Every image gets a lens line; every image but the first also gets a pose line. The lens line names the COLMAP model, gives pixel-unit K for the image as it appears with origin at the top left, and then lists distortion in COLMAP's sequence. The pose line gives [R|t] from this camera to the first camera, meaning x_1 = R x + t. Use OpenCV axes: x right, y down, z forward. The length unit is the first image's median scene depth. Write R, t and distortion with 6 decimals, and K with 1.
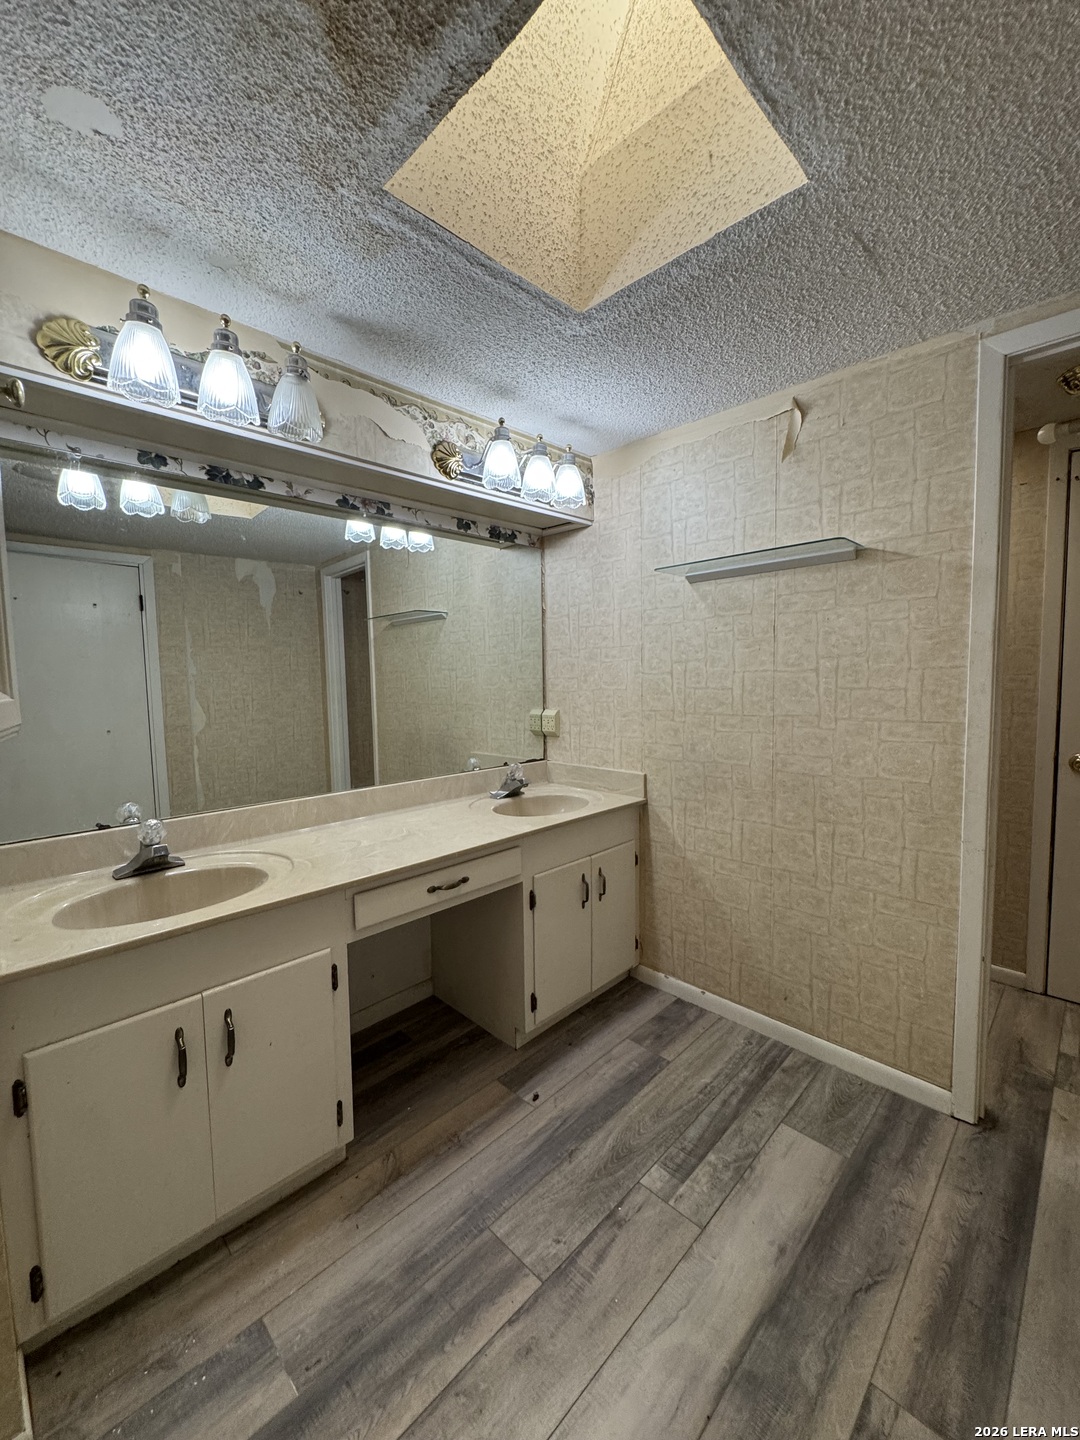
lens RADIAL K [[580.0, 0, 540.7], [0, 580.0, 721.5], [0, 0, 1]] dist [-0.001514, -0.000128]
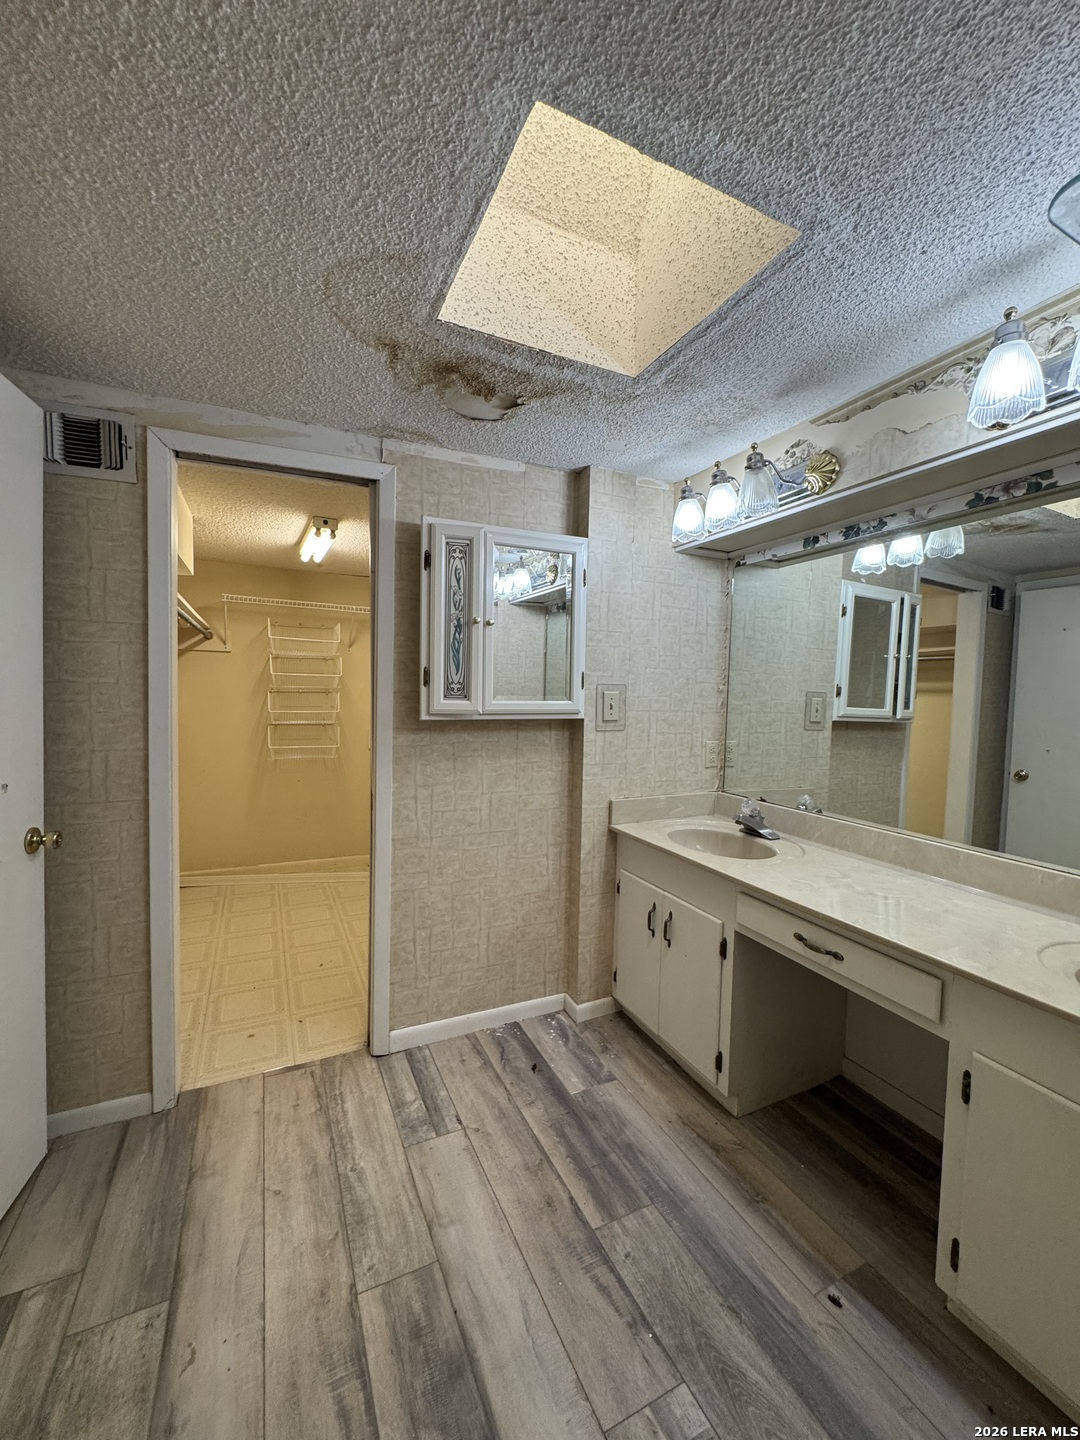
lens RADIAL K [[580.0, 0, 540.7], [0, 580.0, 721.5], [0, 0, 1]] dist [-0.001514, -0.000128]
pose [[-0.335748, 0.054437, -0.940377, 0.891912], [-0.093468, 0.991476, 0.090767, -0.109057], [0.937303, 0.118370, -0.327798, 0.967768]]
